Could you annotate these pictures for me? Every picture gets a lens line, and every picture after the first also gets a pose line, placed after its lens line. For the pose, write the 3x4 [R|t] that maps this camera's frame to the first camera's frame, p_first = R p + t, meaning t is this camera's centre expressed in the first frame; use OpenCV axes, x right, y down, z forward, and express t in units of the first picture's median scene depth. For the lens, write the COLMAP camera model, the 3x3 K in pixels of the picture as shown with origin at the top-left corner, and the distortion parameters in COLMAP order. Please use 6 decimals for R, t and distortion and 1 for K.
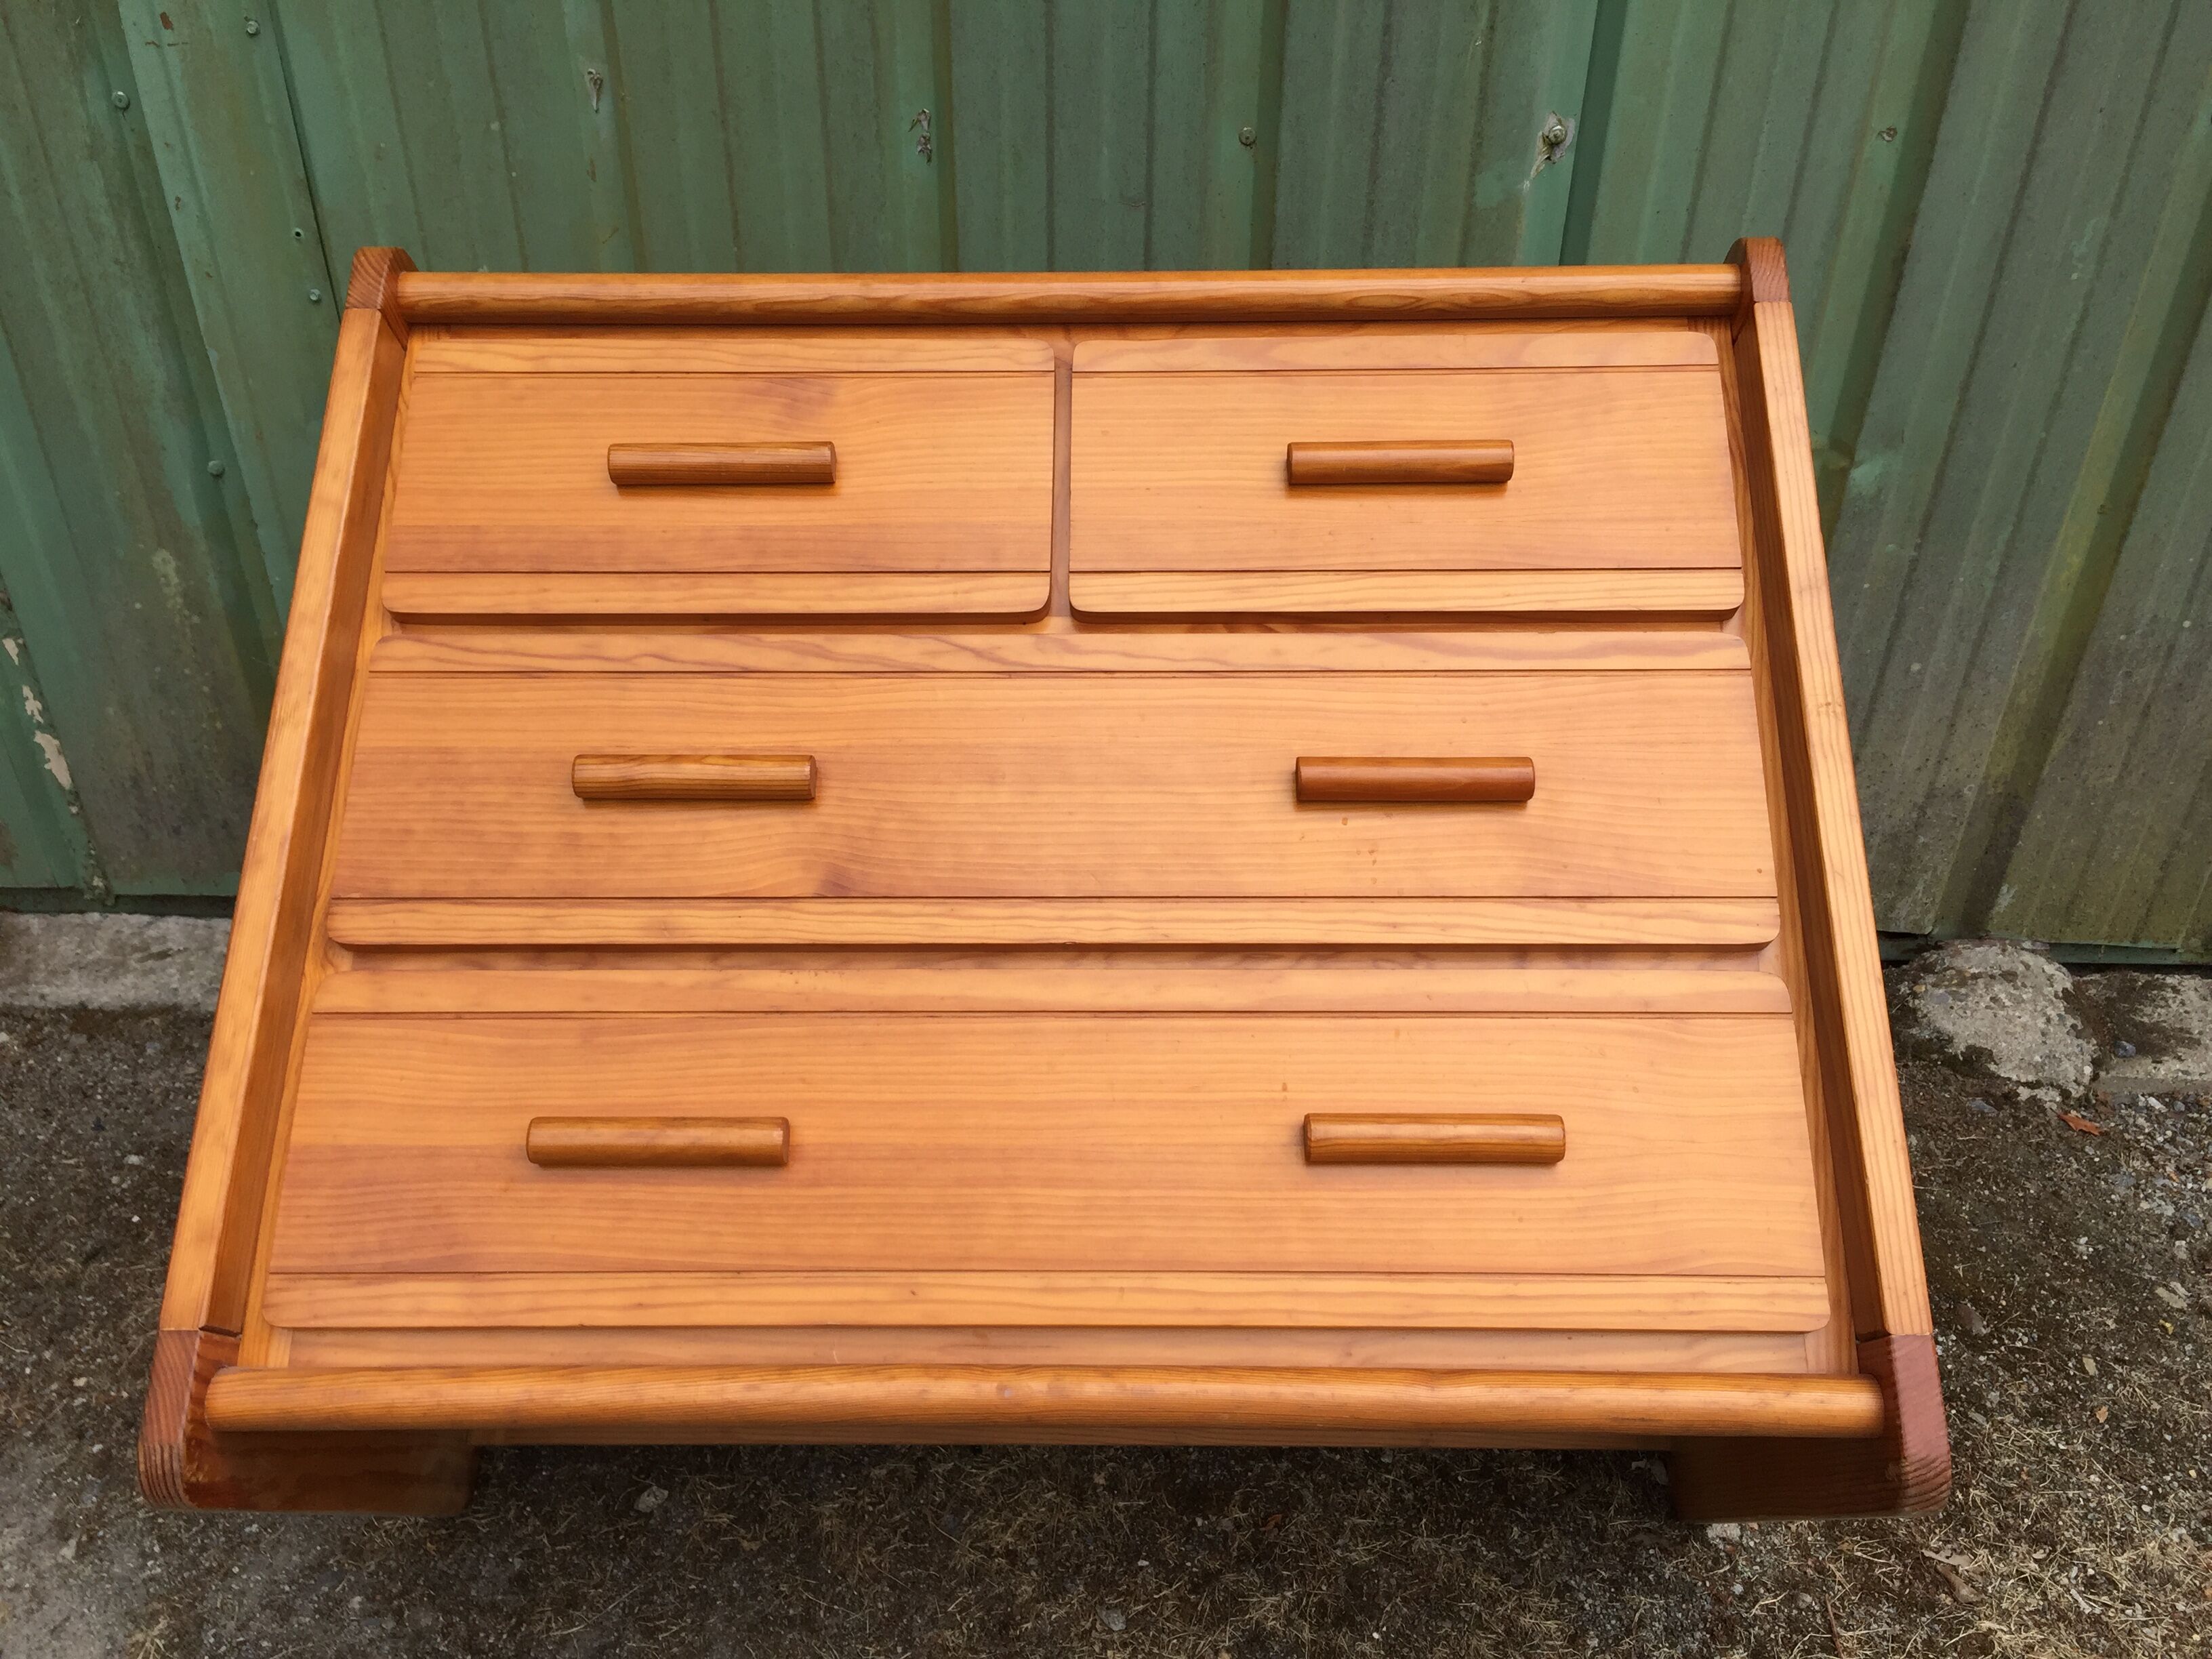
lens RADIAL K [[1884.9, 0, 1110.6], [0, 1884.9, 832.2], [0, 0, 1]] dist [0.088245, -0.121890]
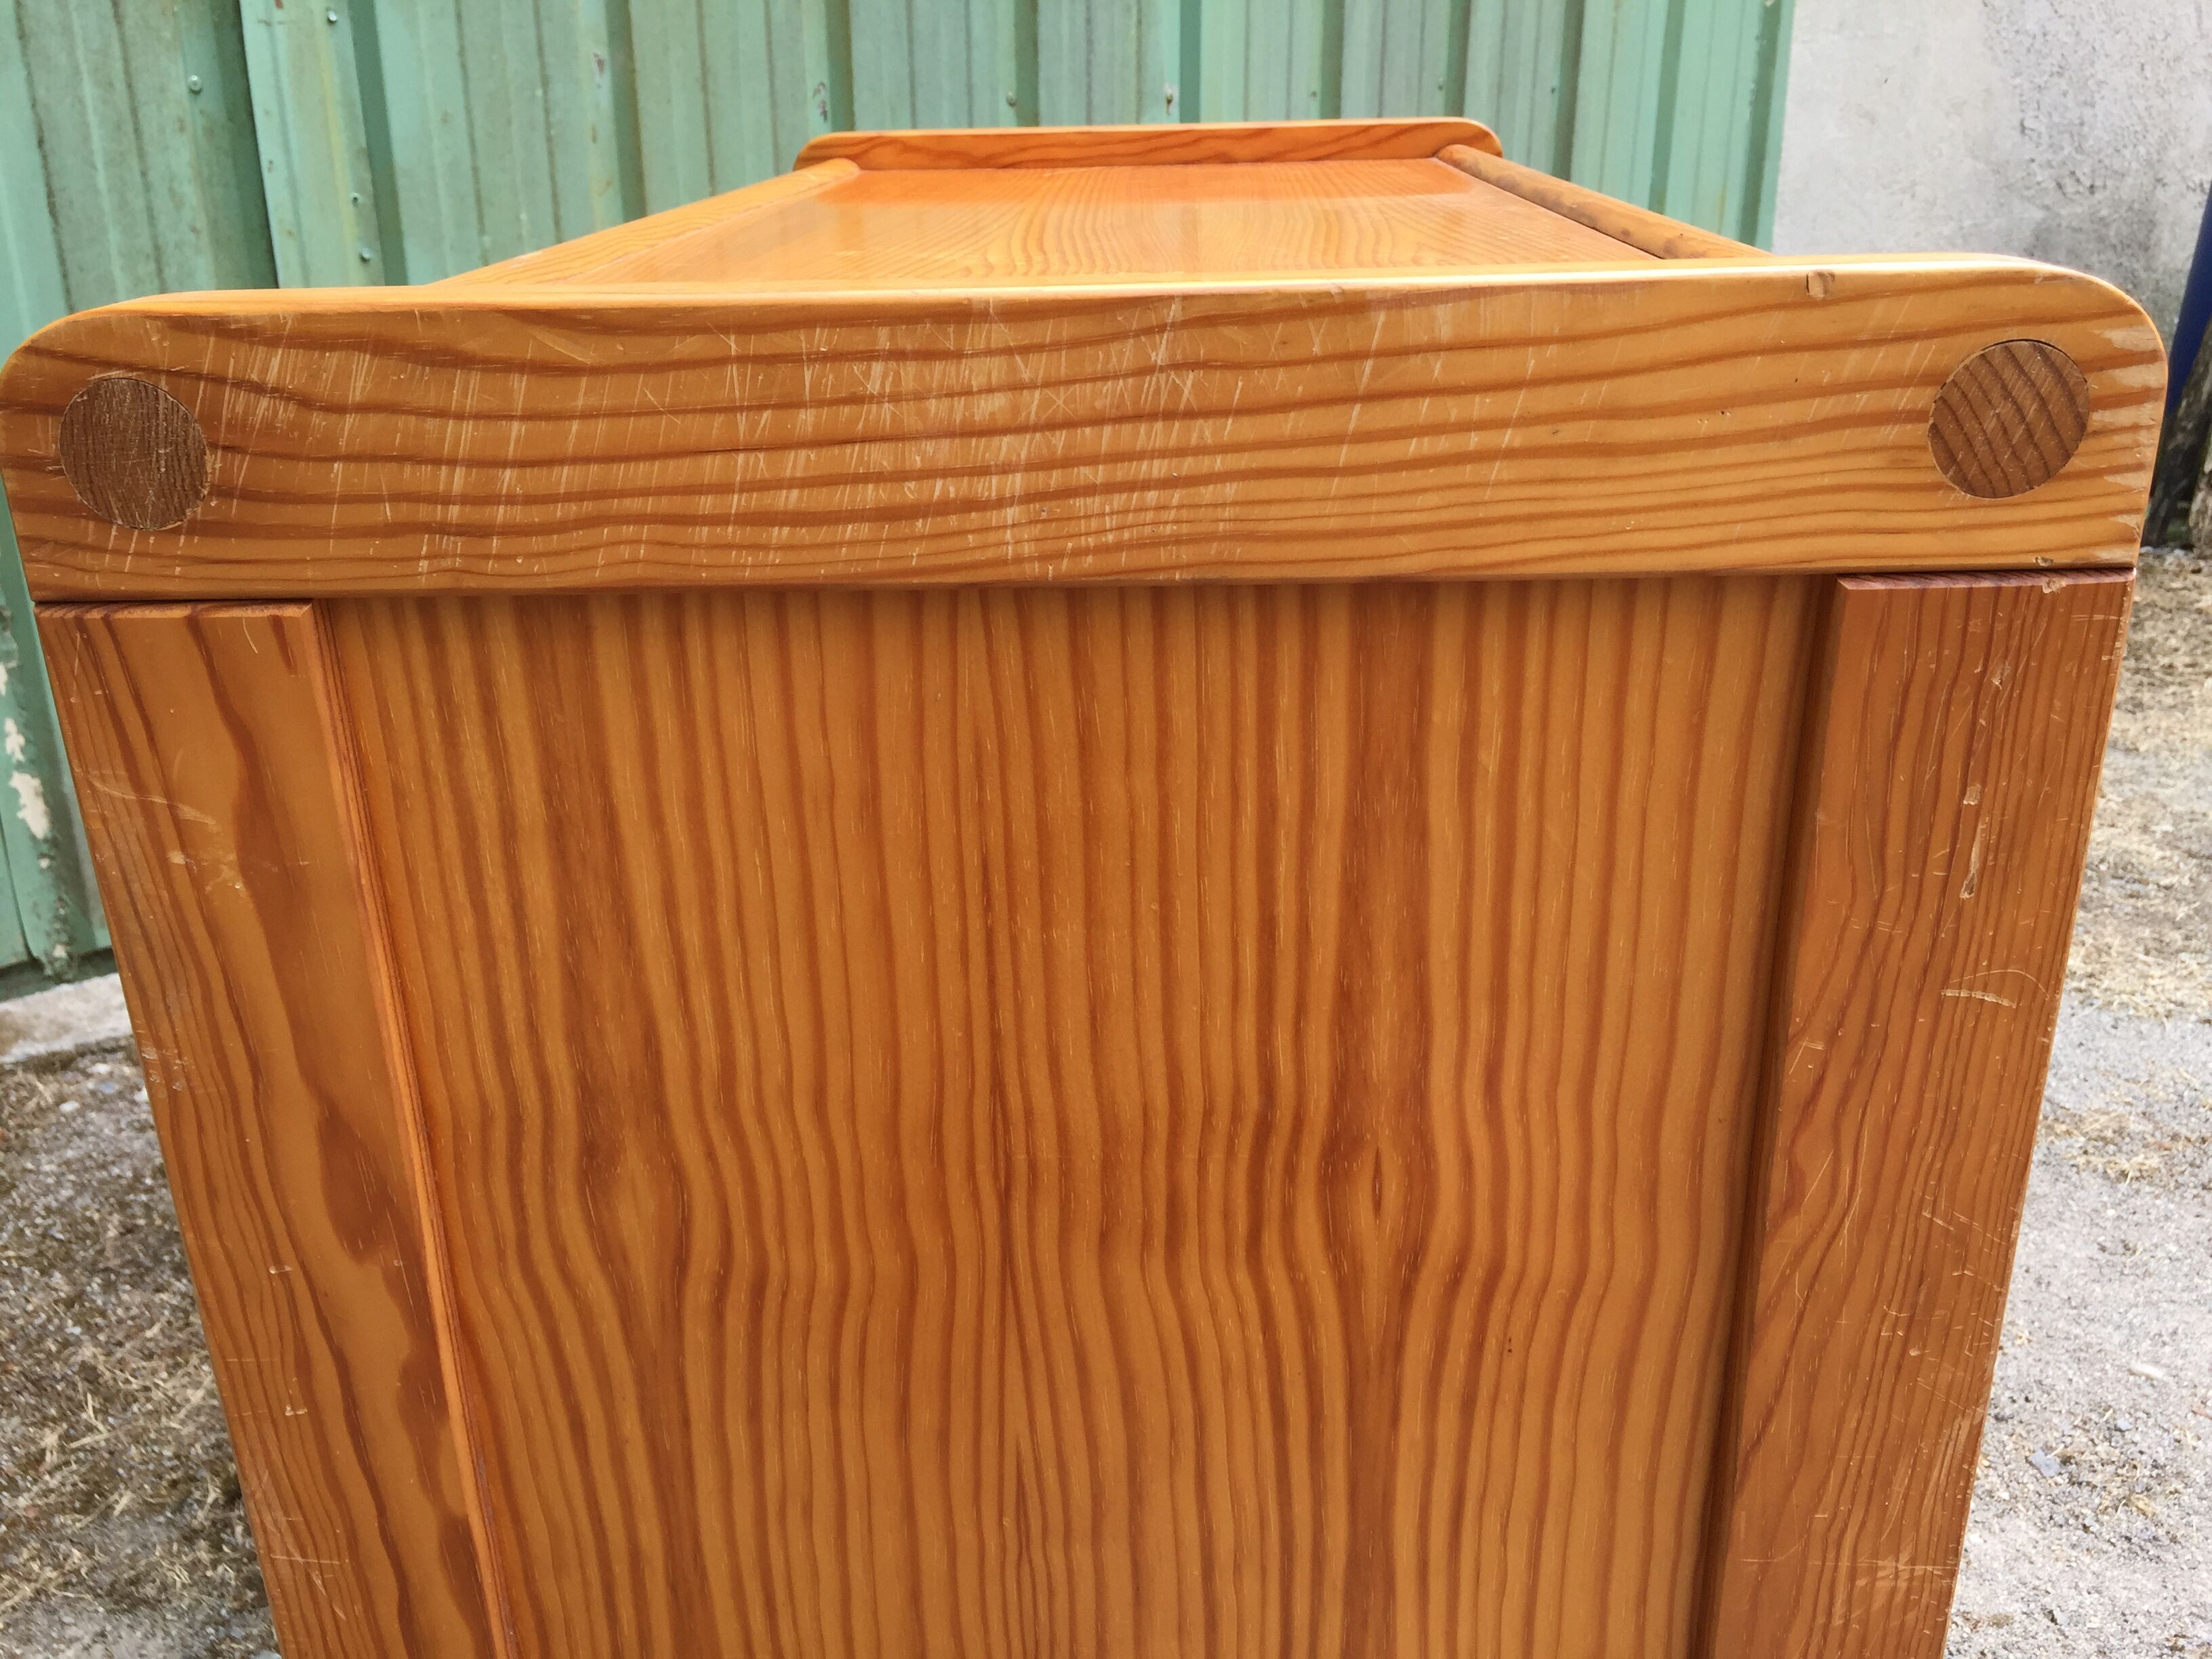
lens RADIAL K [[1904.8, 0, 1106.4], [0, 1904.8, 818.6], [0, 0, 1]] dist [0.103679, -0.157038]
pose [[0.762463, -0.233845, 0.603296, -0.852977], [0.380349, 0.916284, -0.125532, 0.342180], [-0.523435, 0.325177, 0.787576, -0.035093]]
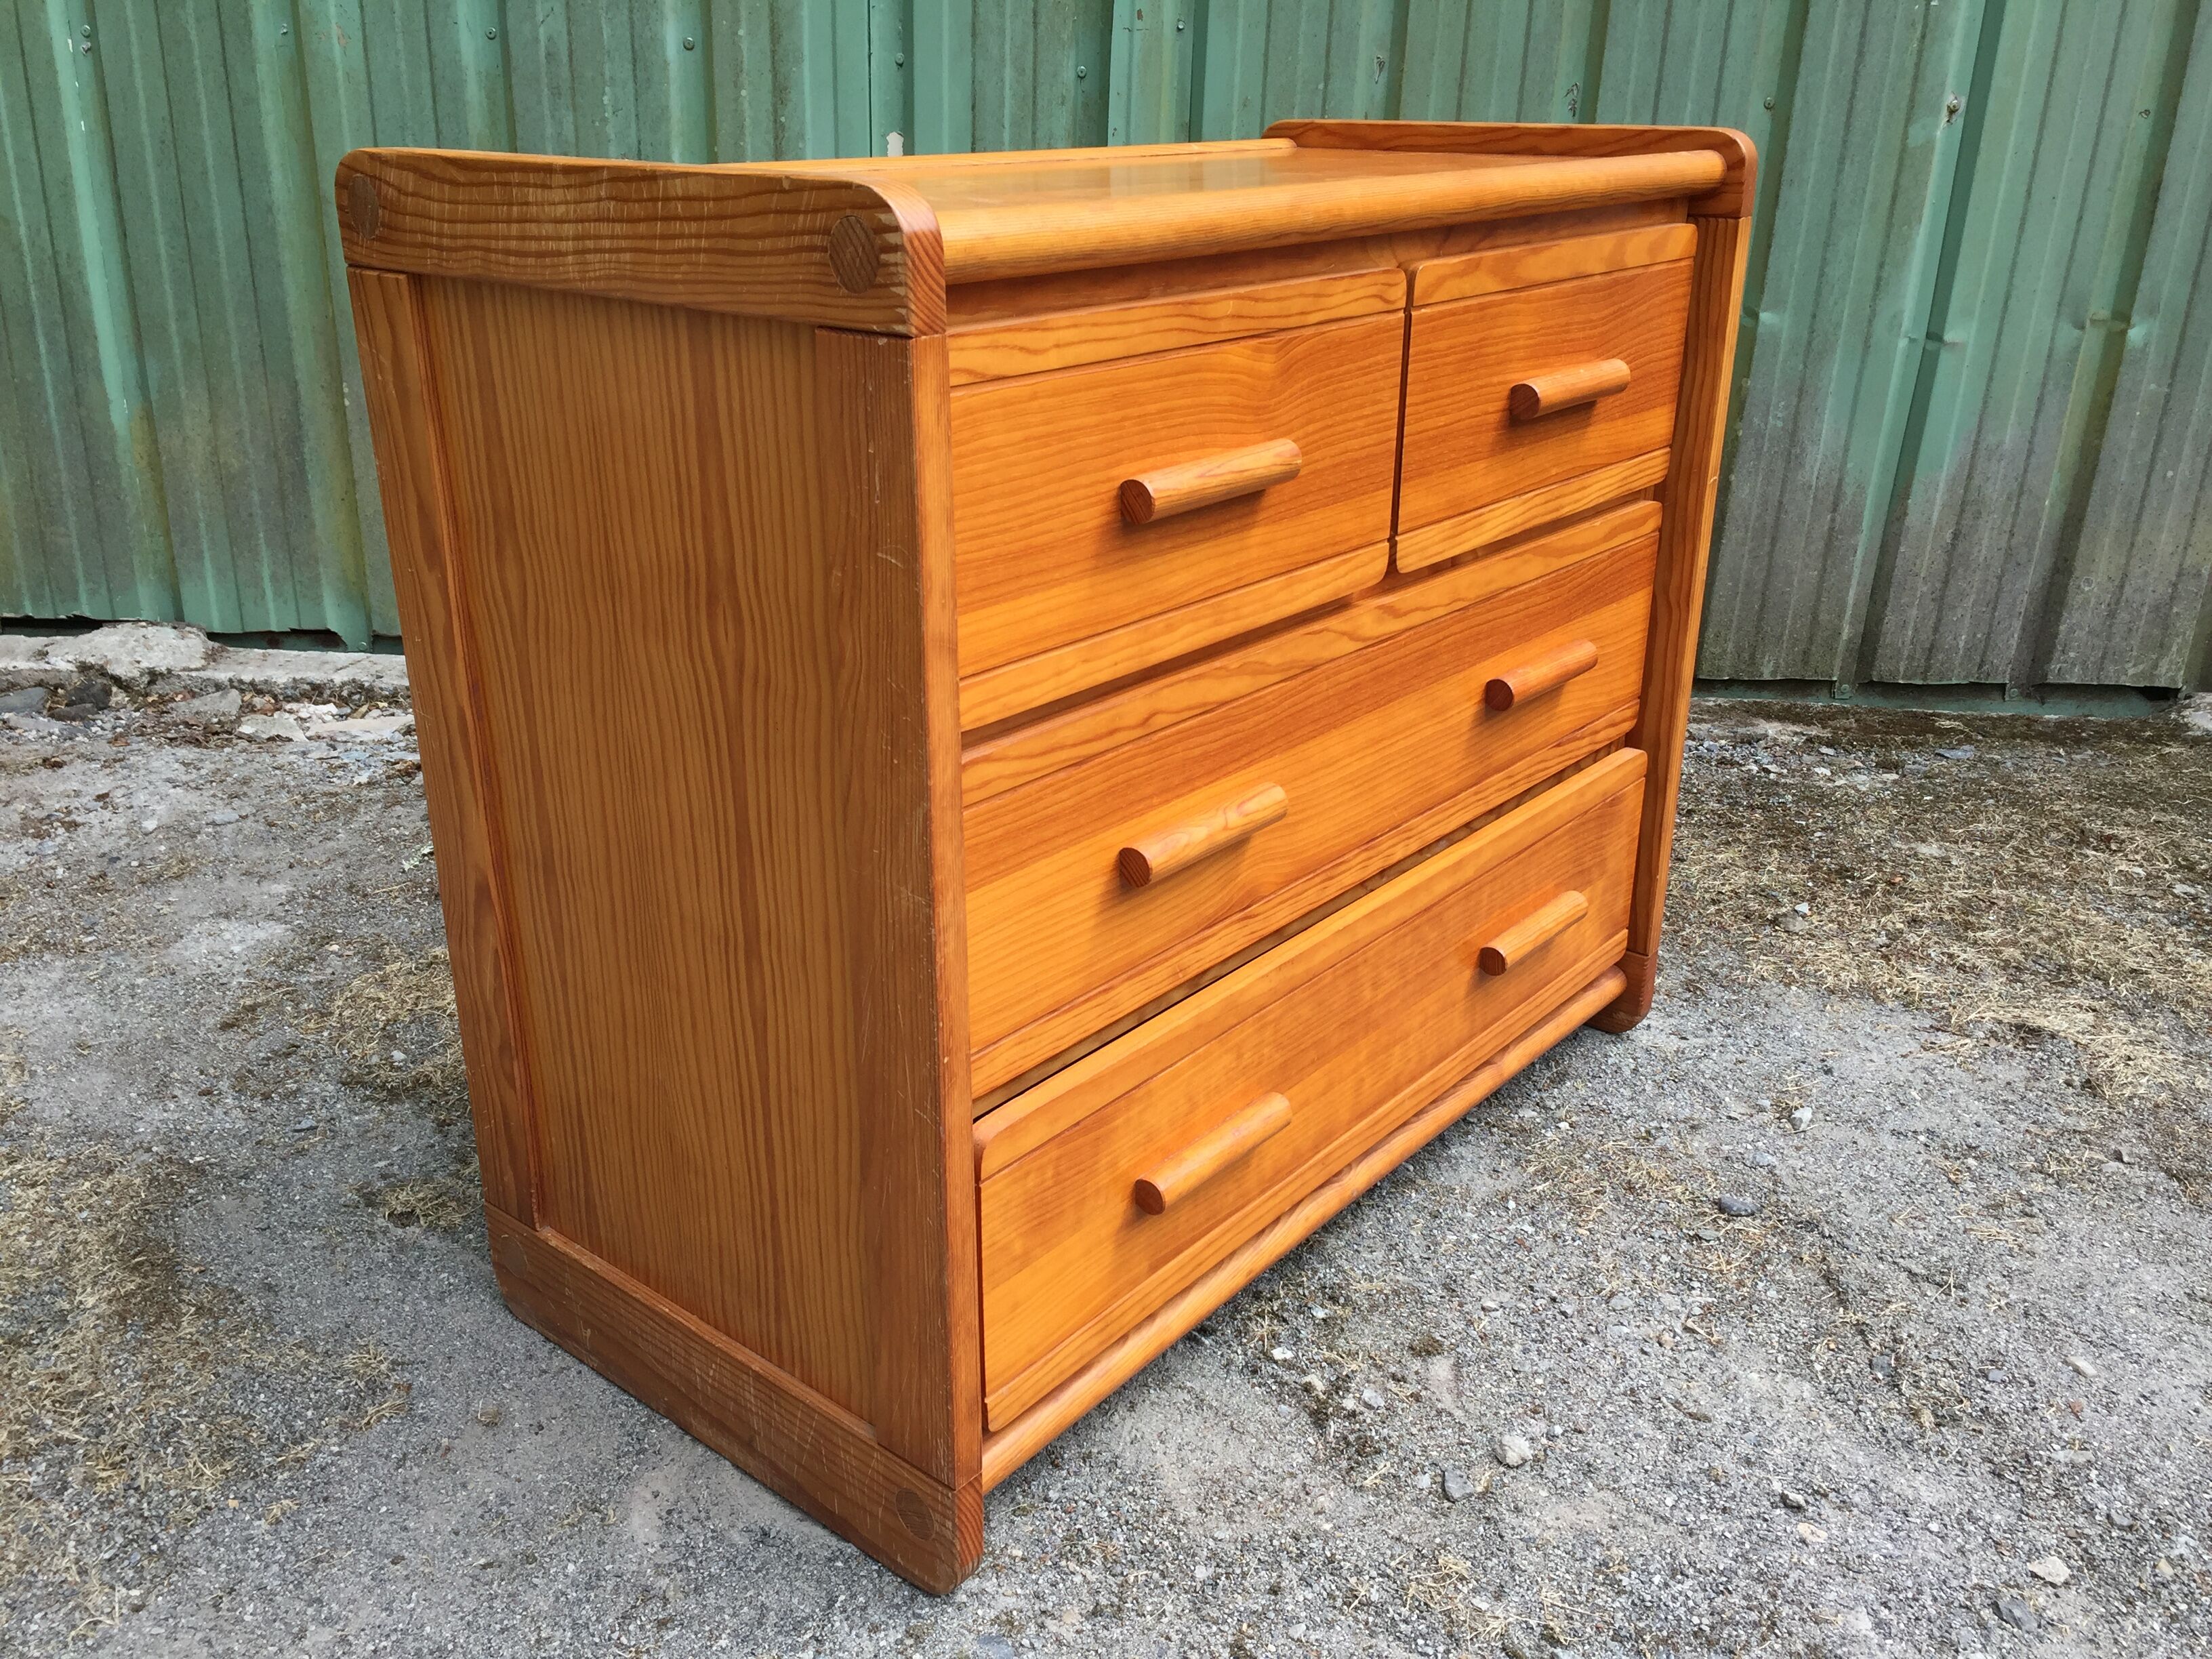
lens RADIAL K [[1884.9, 0, 1110.6], [0, 1884.9, 832.2], [0, 0, 1]] dist [0.088245, -0.121890]
pose [[0.998429, 0.006767, 0.055622, -0.551602], [0.006329, 0.972705, -0.231961, 0.591105], [-0.055673, 0.231948, 0.971134, -0.401266]]
